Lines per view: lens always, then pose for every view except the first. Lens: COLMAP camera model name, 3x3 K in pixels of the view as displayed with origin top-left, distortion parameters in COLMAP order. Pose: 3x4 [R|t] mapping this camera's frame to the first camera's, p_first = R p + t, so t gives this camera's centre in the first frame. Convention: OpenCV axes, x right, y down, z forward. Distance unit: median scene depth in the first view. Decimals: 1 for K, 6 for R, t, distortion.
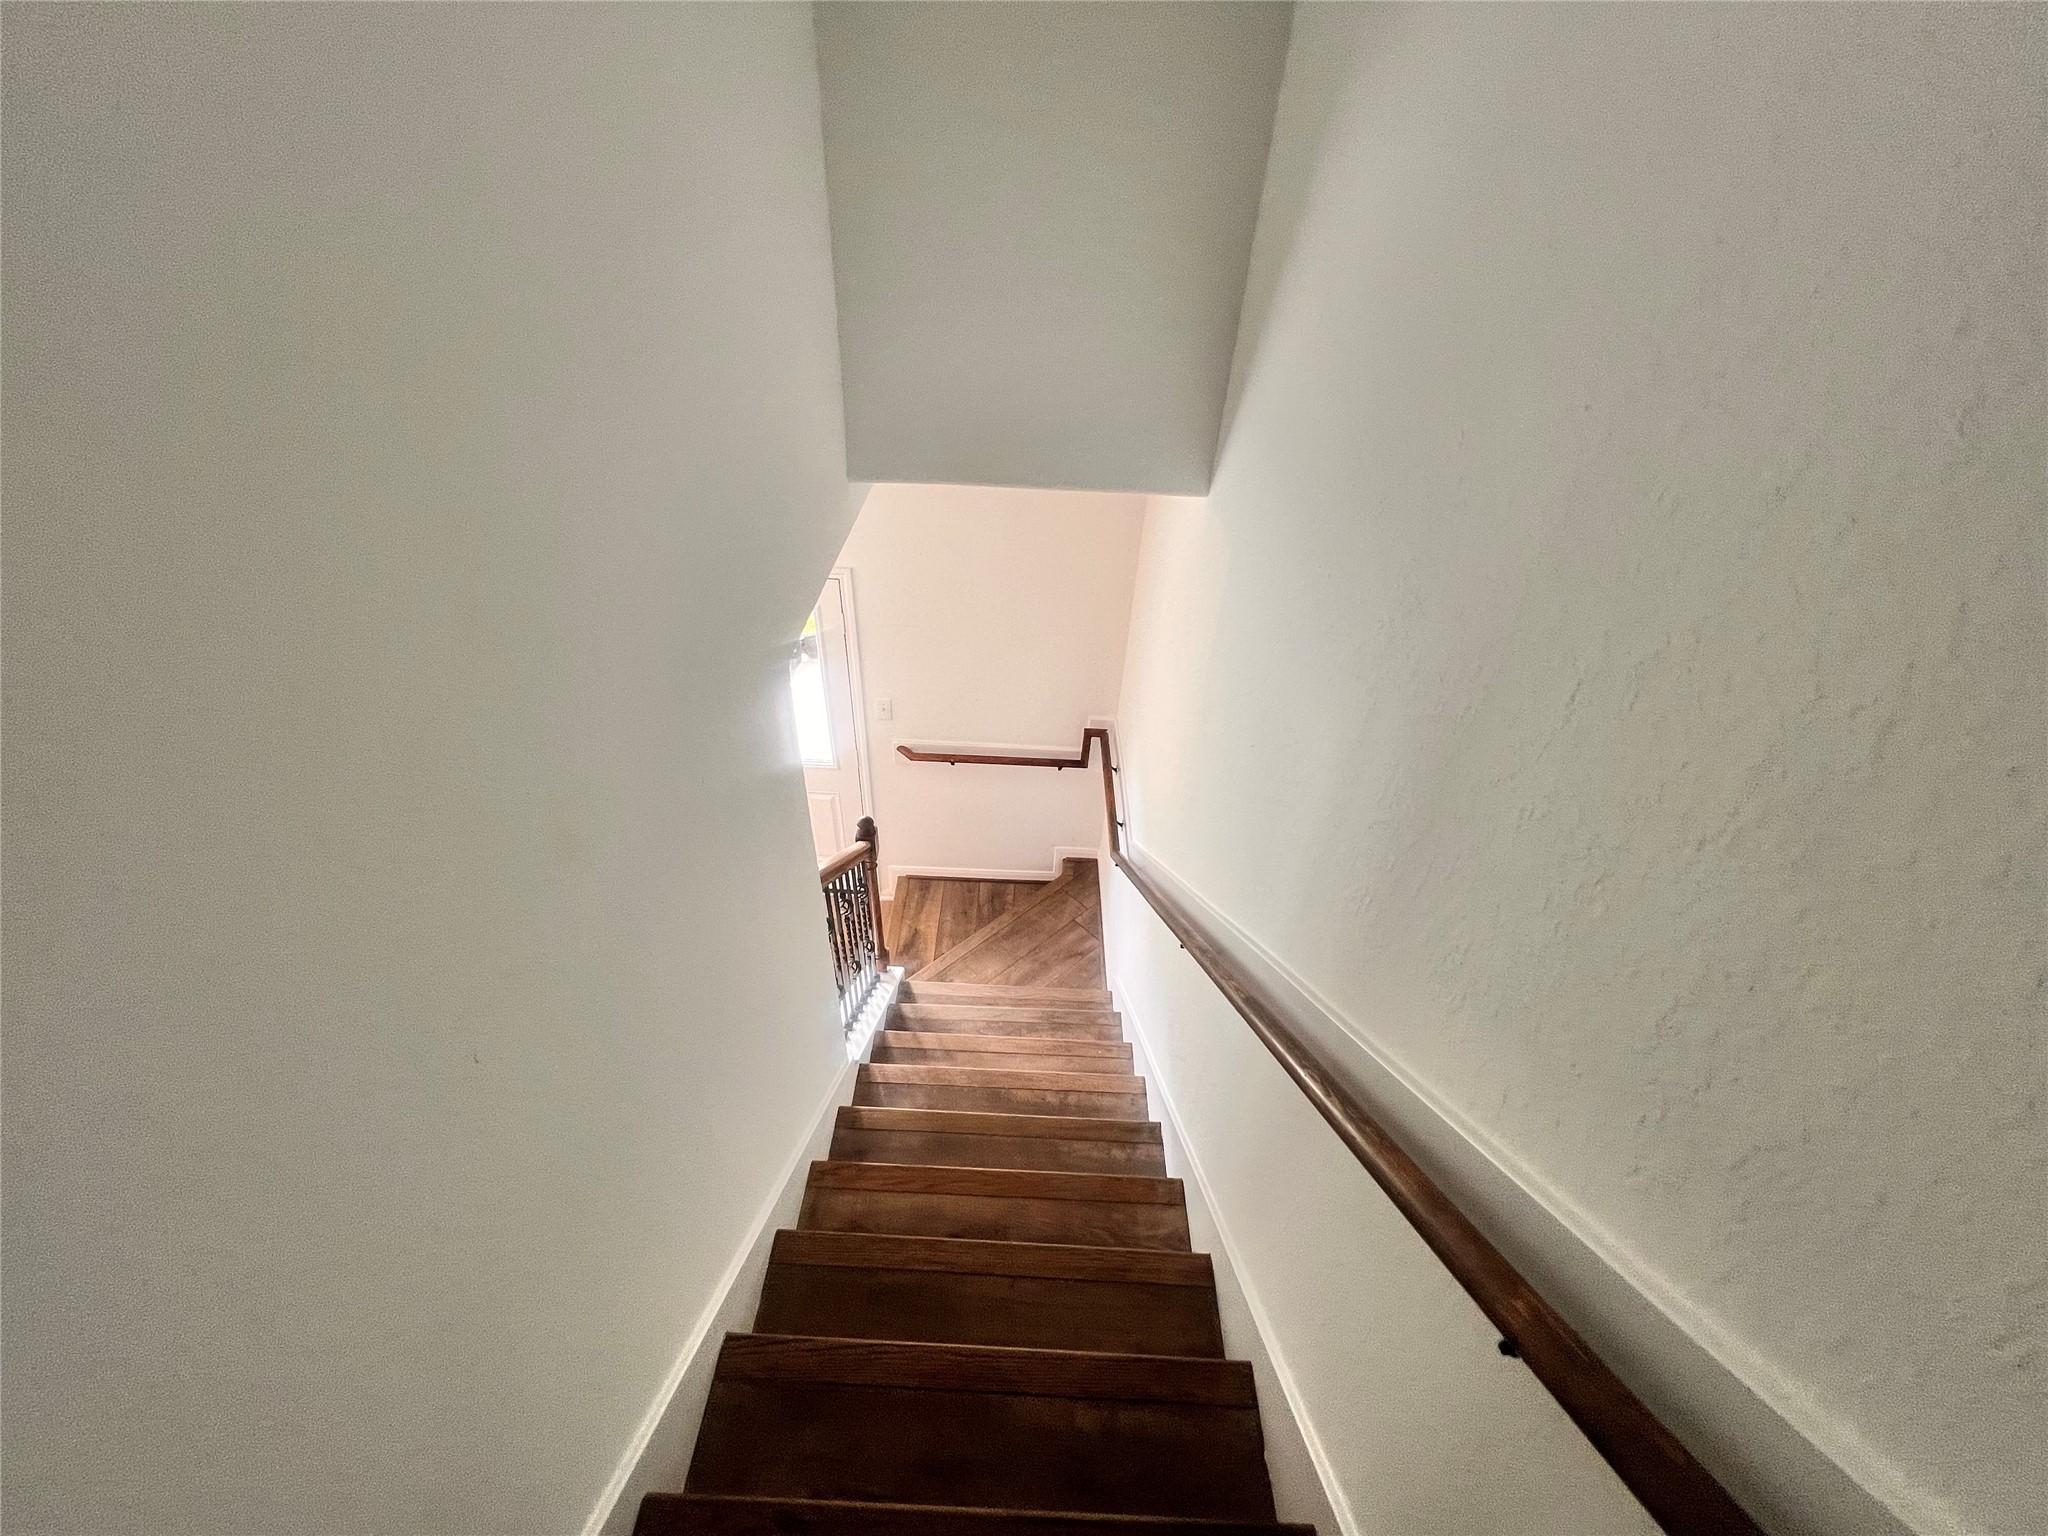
lens RADIAL K [[825.0, 0, 1003.8], [0, 825.0, 761.8], [0, 0, 1]] dist [-0.001613, 0.001156]
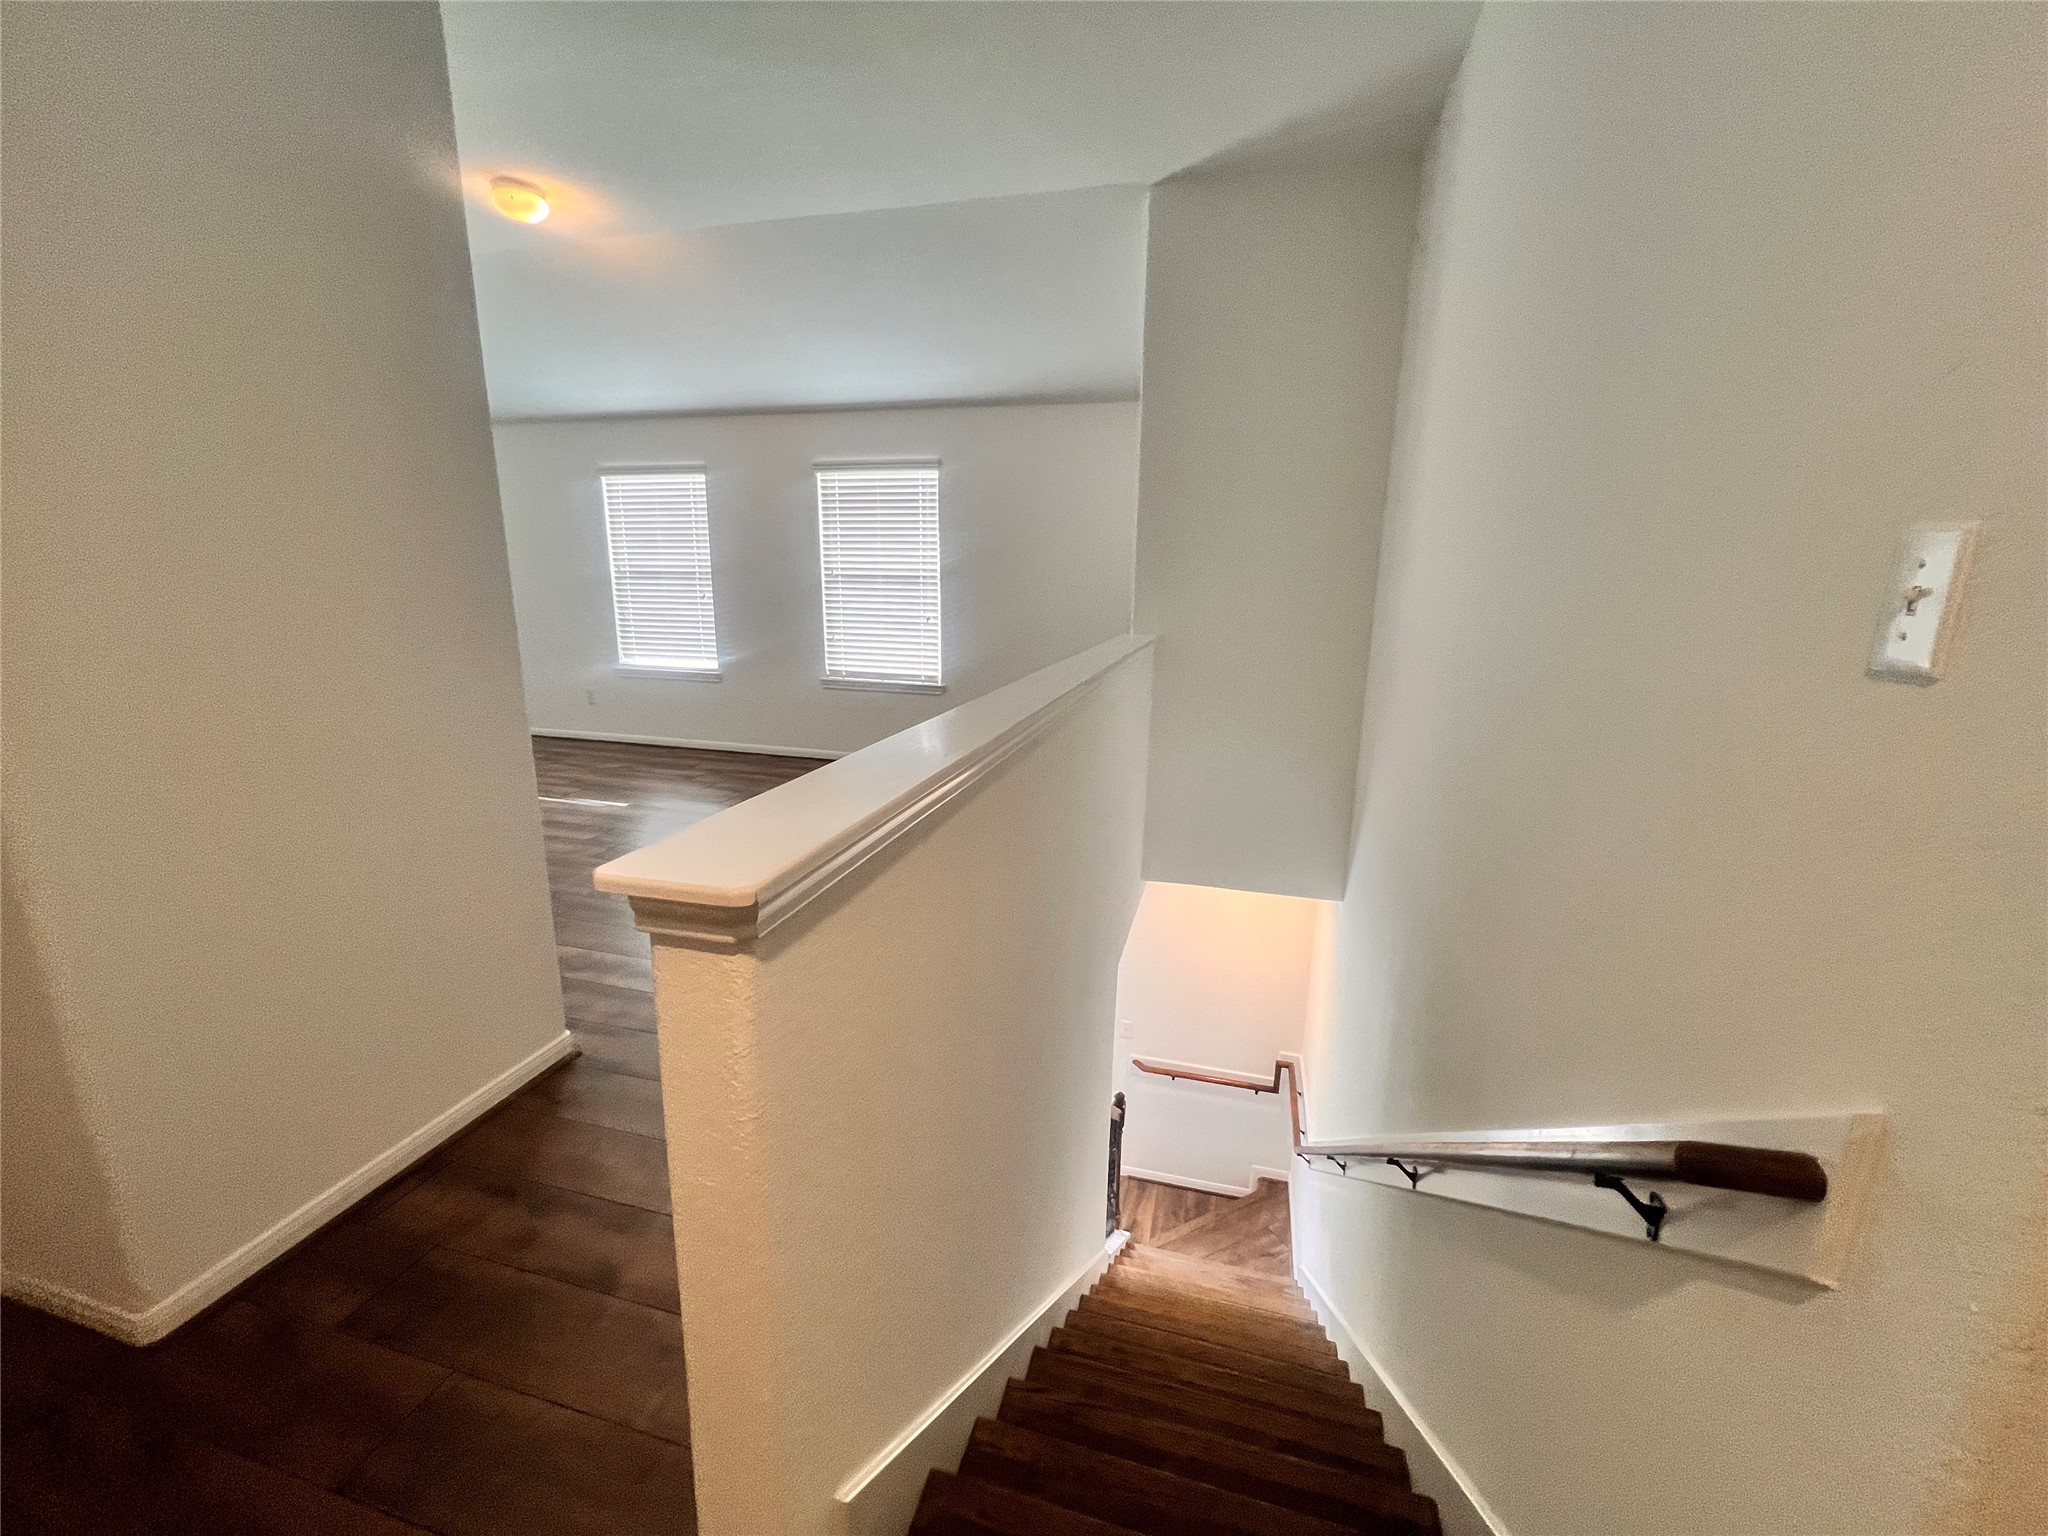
lens RADIAL K [[825.0, 0, 1008.7], [0, 825.0, 761.3], [0, 0, 1]] dist [-0.001613, 0.001156]
pose [[0.970768, 0.040565, -0.236565, -0.025942], [-0.138896, 0.898761, -0.415857, 0.135121], [0.195746, 0.436559, 0.878123, -0.462481]]
